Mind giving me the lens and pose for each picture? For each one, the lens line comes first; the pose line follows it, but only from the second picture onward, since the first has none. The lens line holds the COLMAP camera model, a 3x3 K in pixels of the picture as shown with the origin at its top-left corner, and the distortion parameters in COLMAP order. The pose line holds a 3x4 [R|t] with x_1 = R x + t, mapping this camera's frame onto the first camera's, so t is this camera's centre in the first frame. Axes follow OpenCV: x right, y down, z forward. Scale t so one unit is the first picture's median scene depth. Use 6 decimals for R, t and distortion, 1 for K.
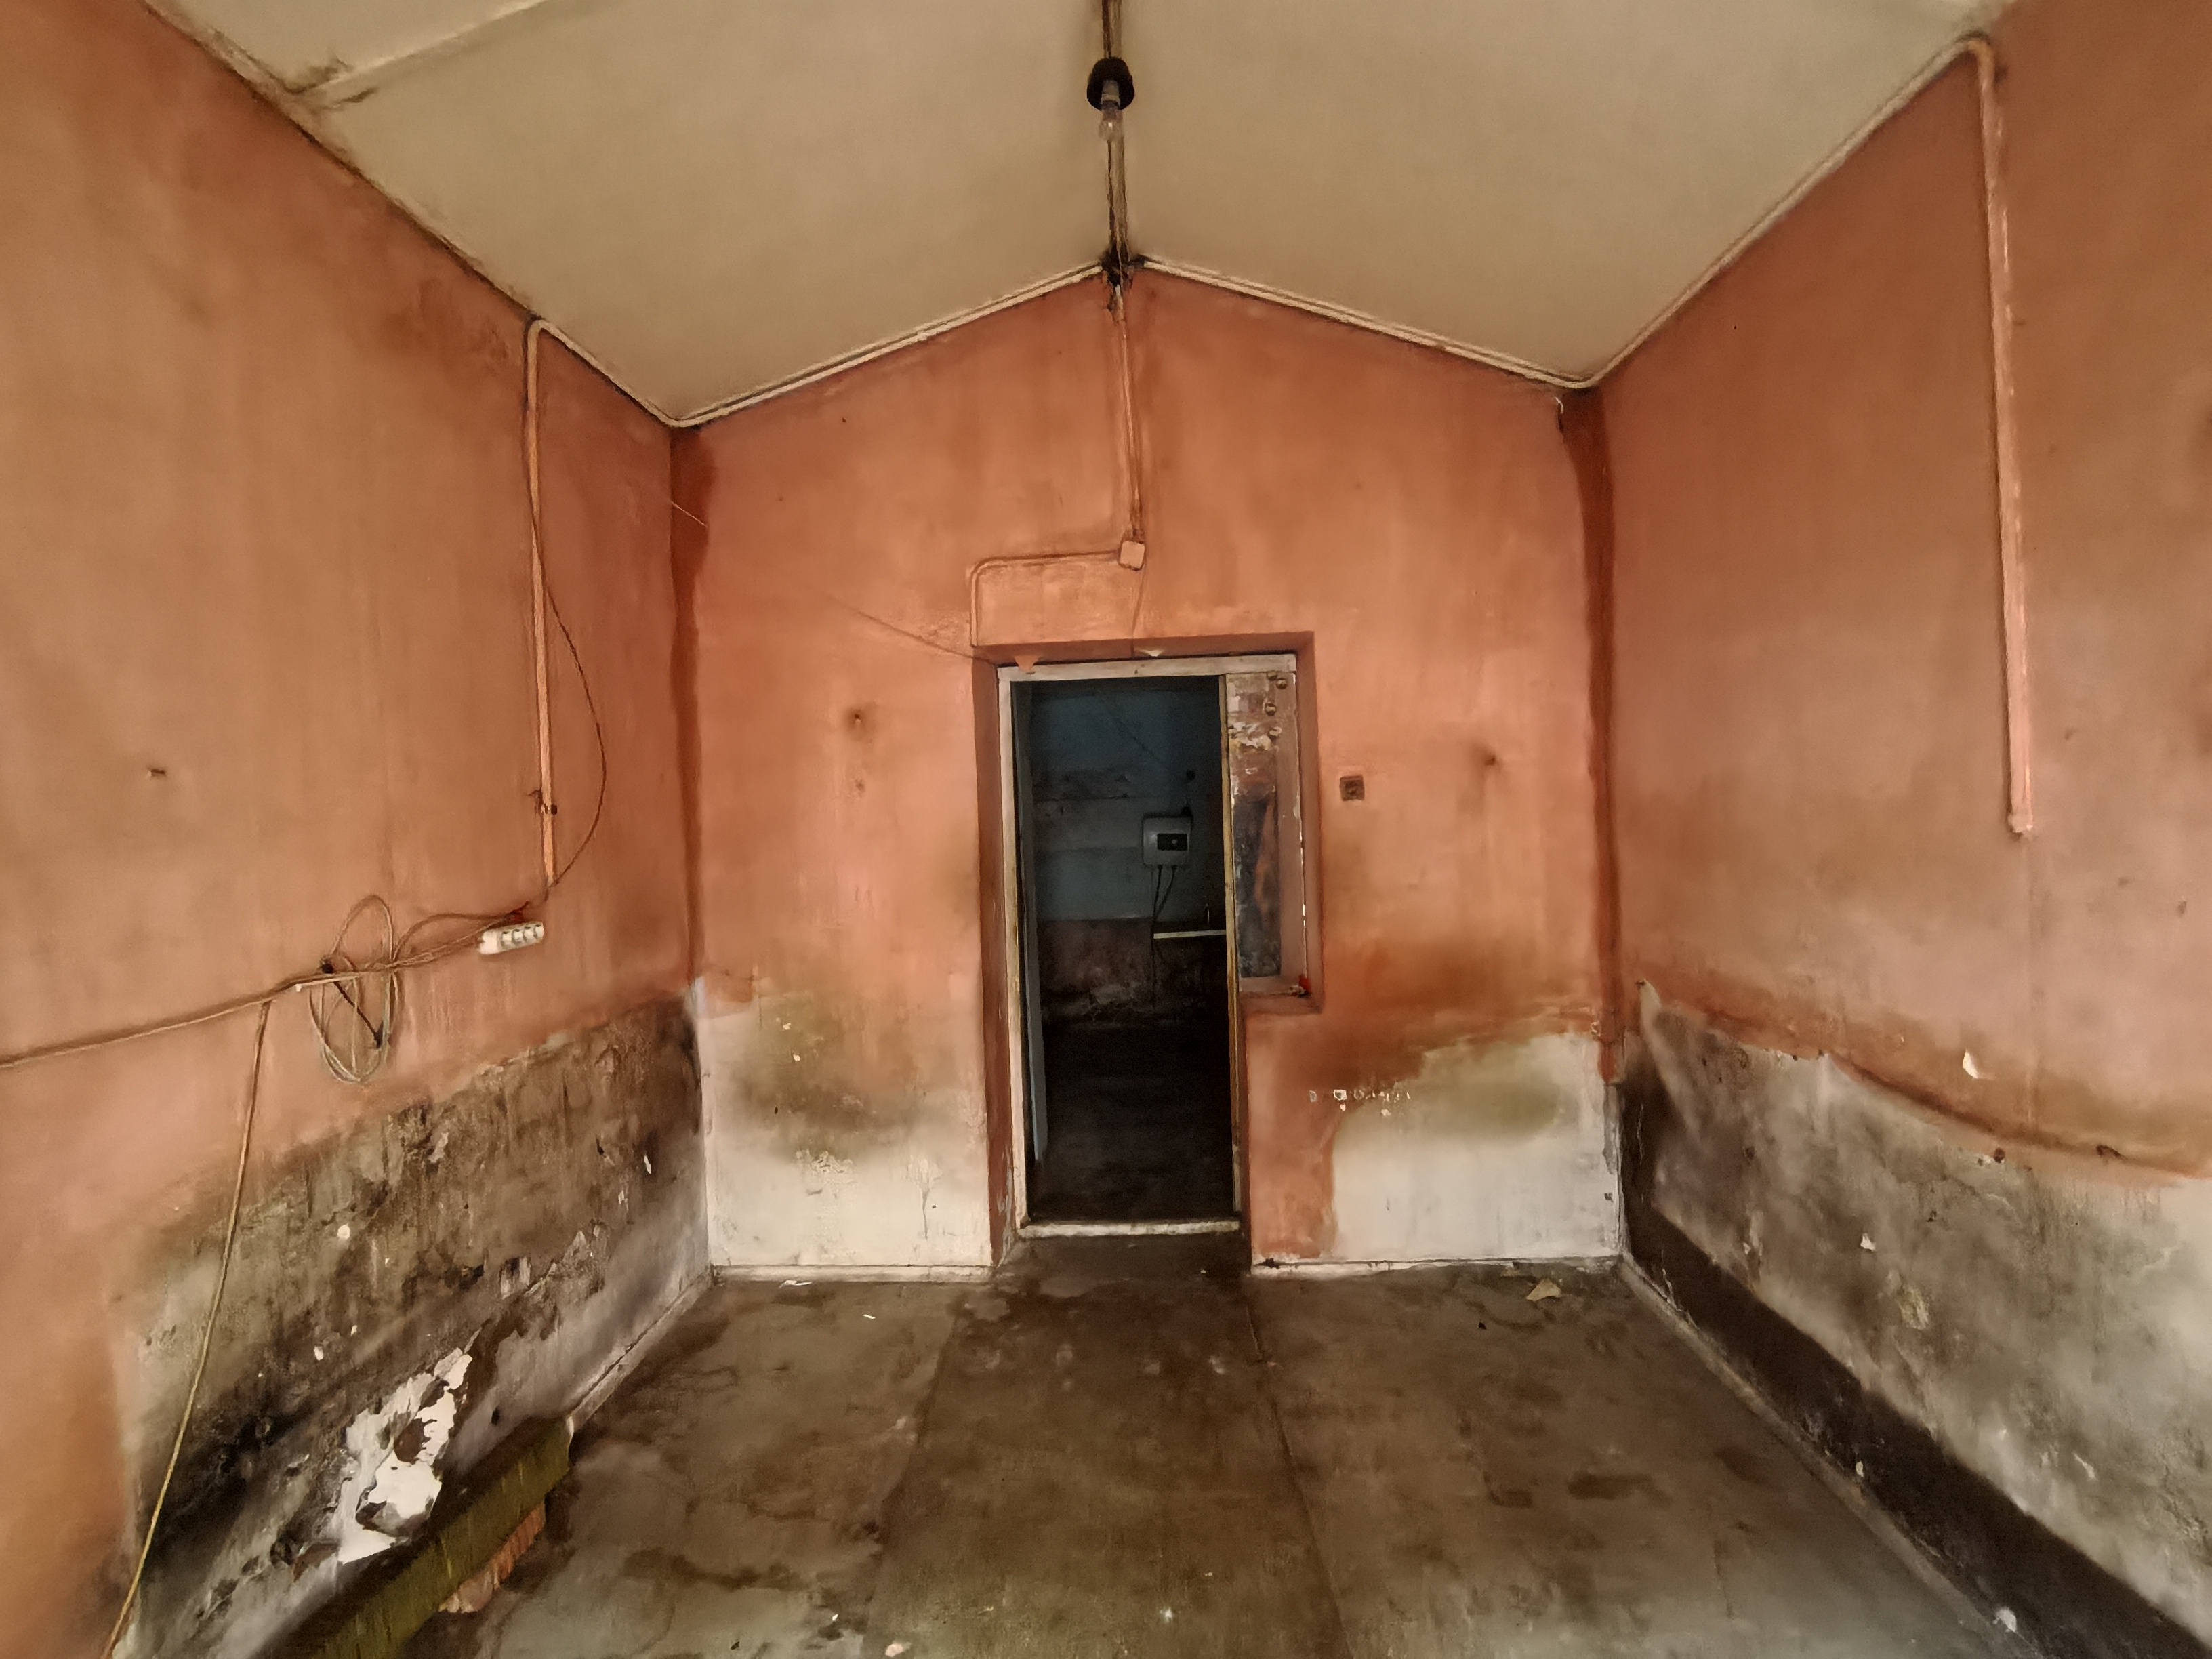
lens RADIAL K [[1023.6, 0, 1106.3], [0, 1023.6, 834.8], [0, 0, 1]] dist [0.003688, -0.010888]
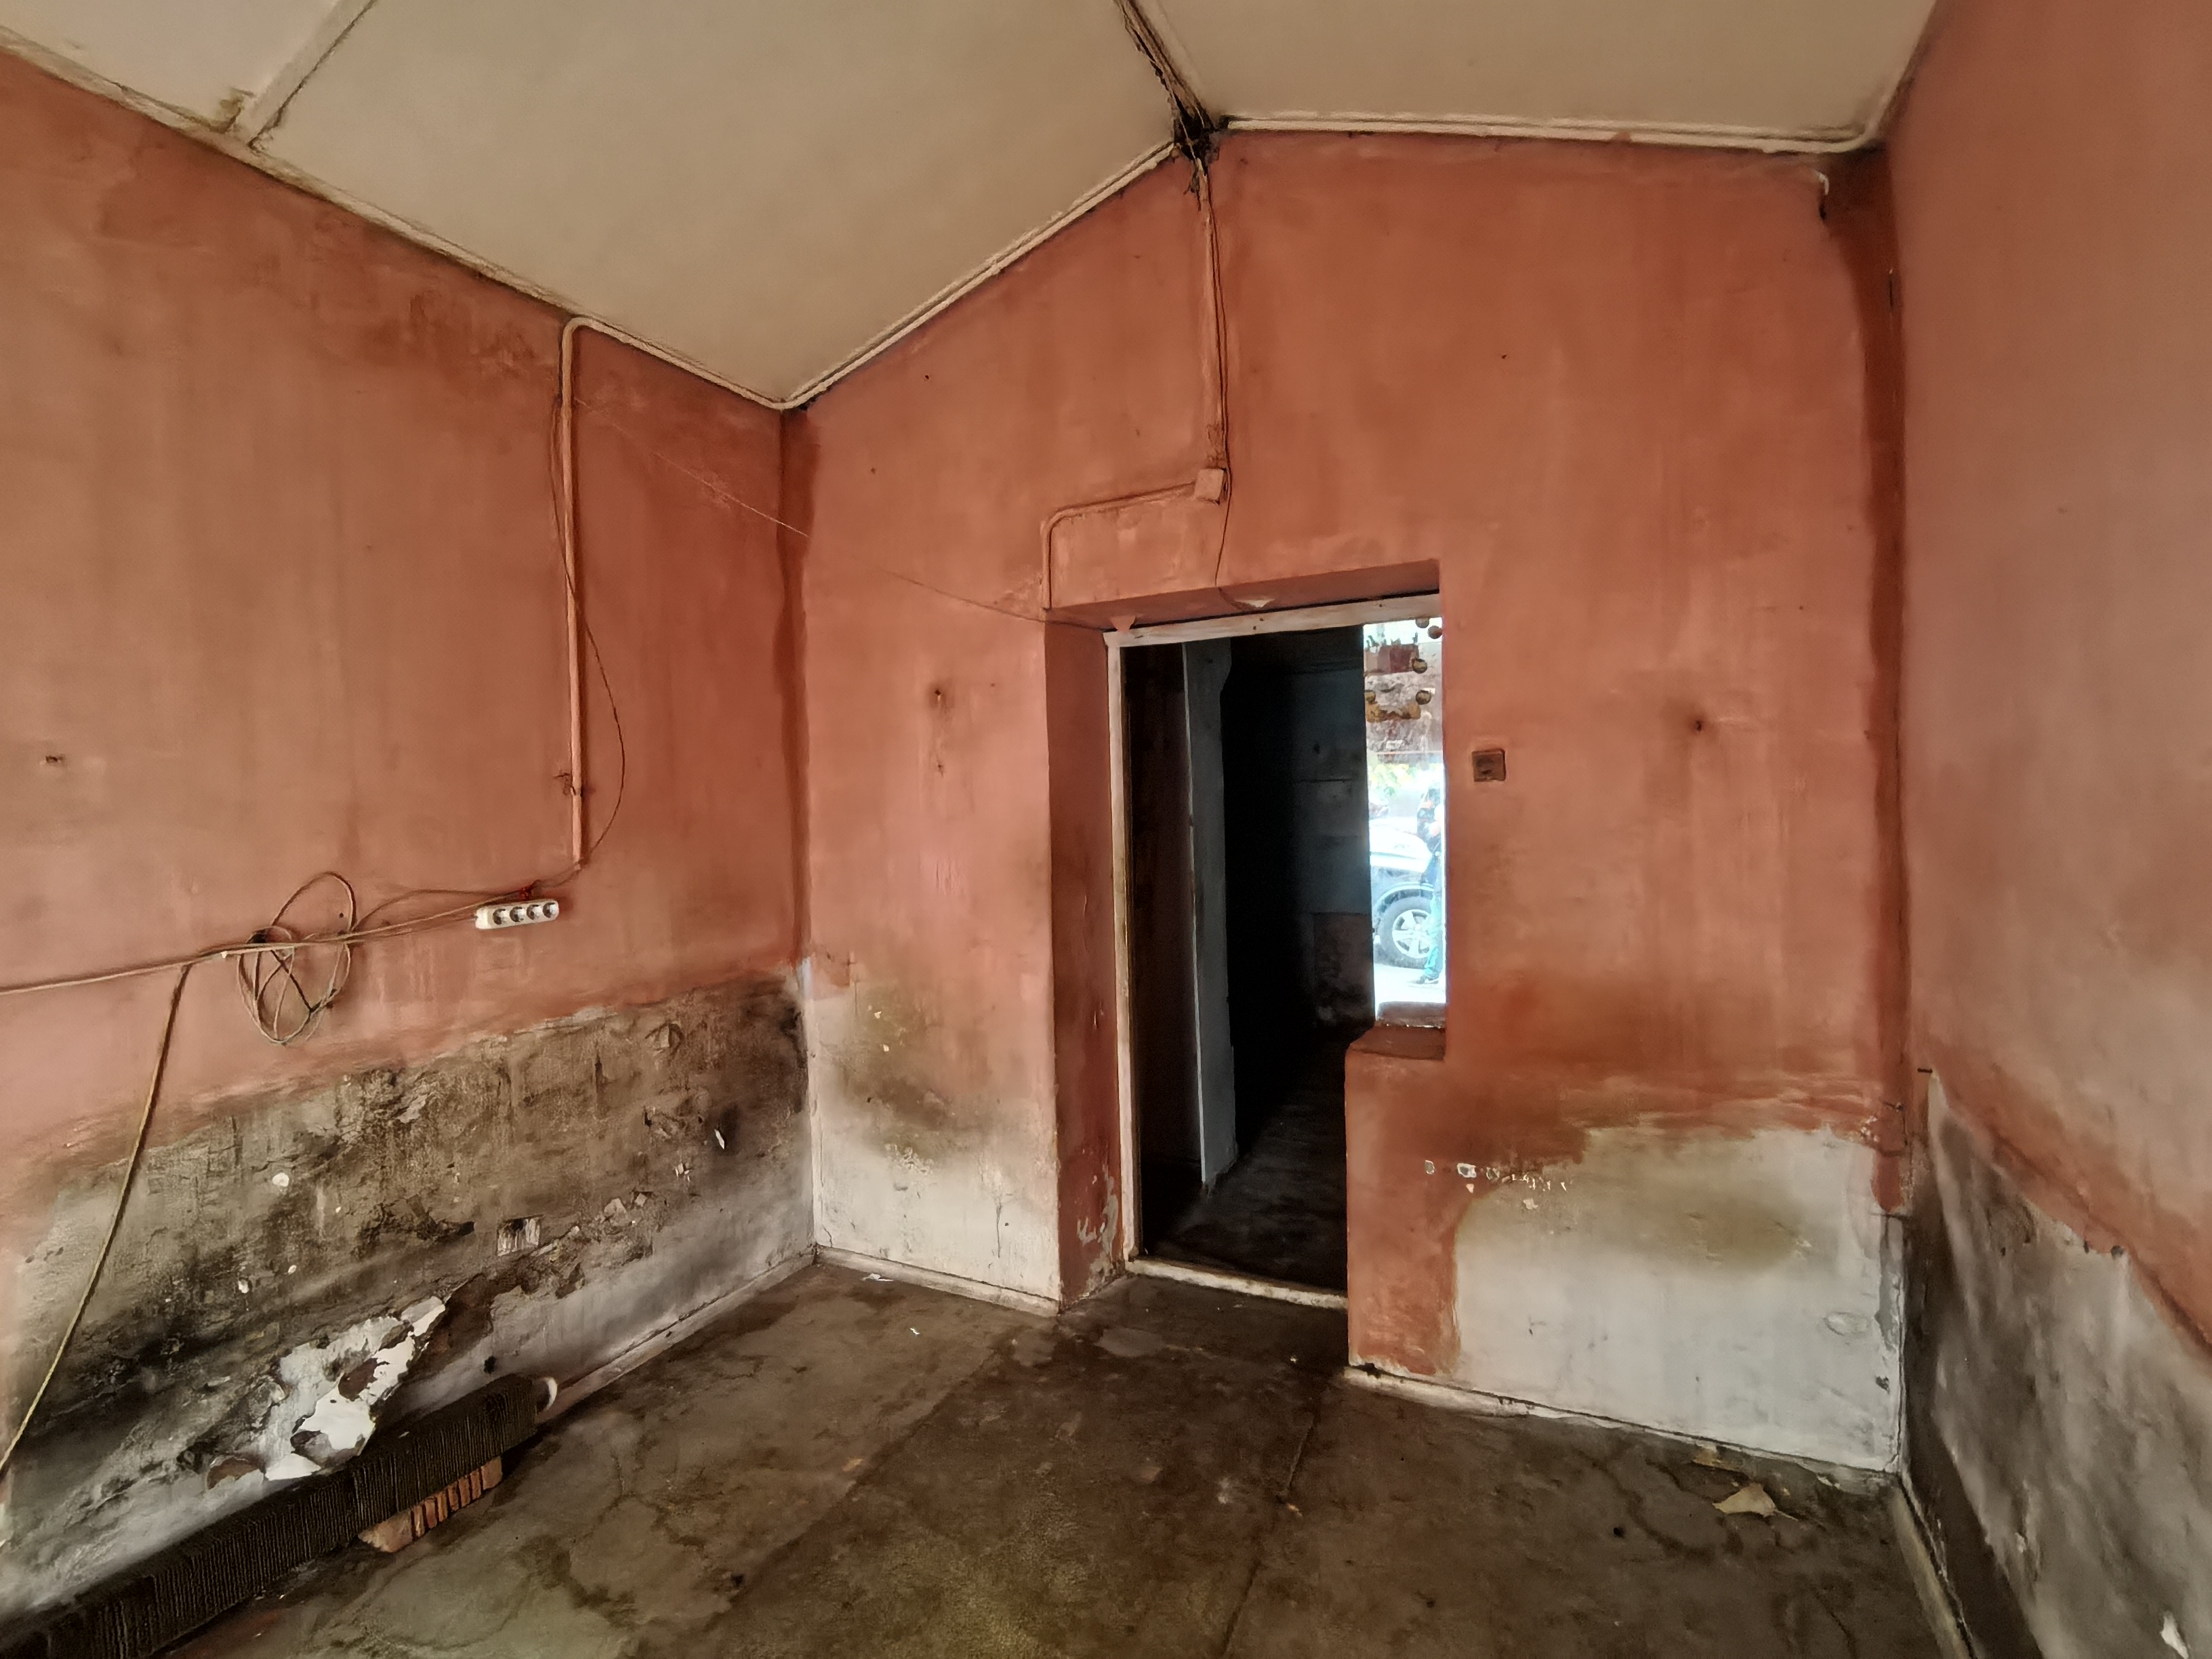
lens RADIAL K [[1023.6, 0, 1106.3], [0, 1023.6, 834.8], [0, 0, 1]] dist [0.003688, -0.010888]
pose [[0.918374, 0.019390, -0.395238, 0.287484], [-0.012007, 0.999704, 0.021145, -0.007655], [0.395531, -0.014674, 0.918336, 0.208066]]
